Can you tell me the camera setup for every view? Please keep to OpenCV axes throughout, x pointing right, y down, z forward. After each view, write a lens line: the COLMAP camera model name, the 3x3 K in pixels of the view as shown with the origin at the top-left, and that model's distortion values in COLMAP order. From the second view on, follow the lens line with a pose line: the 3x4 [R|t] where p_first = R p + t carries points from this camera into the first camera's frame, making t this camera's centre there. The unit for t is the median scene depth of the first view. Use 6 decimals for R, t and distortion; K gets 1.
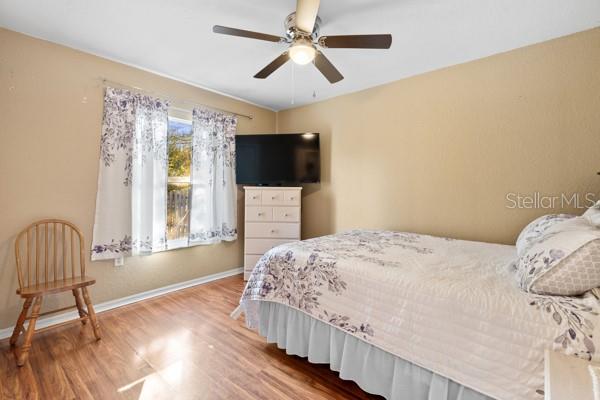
lens RADIAL K [[272.5, 0, 300.4], [0, 272.5, 200.9], [0, 0, 1]] dist [-0.005780, 0.000268]
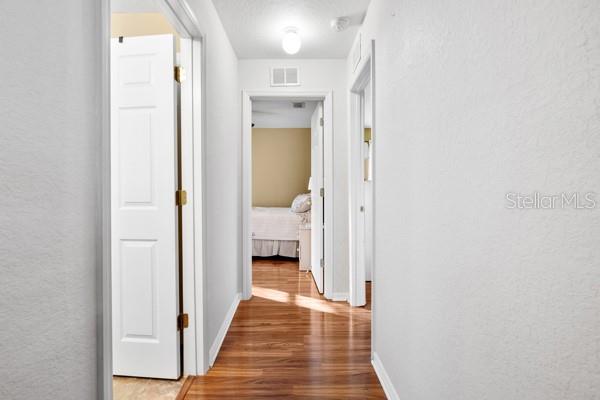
lens RADIAL K [[272.5, 0, 299.2], [0, 272.5, 197.8], [0, 0, 1]] dist [-0.005780, 0.000268]
pose [[0.741509, -0.021841, 0.670587, -1.459759], [0.007824, 0.999684, 0.023908, 0.050936], [-0.670897, -0.012481, 0.741445, -1.610450]]
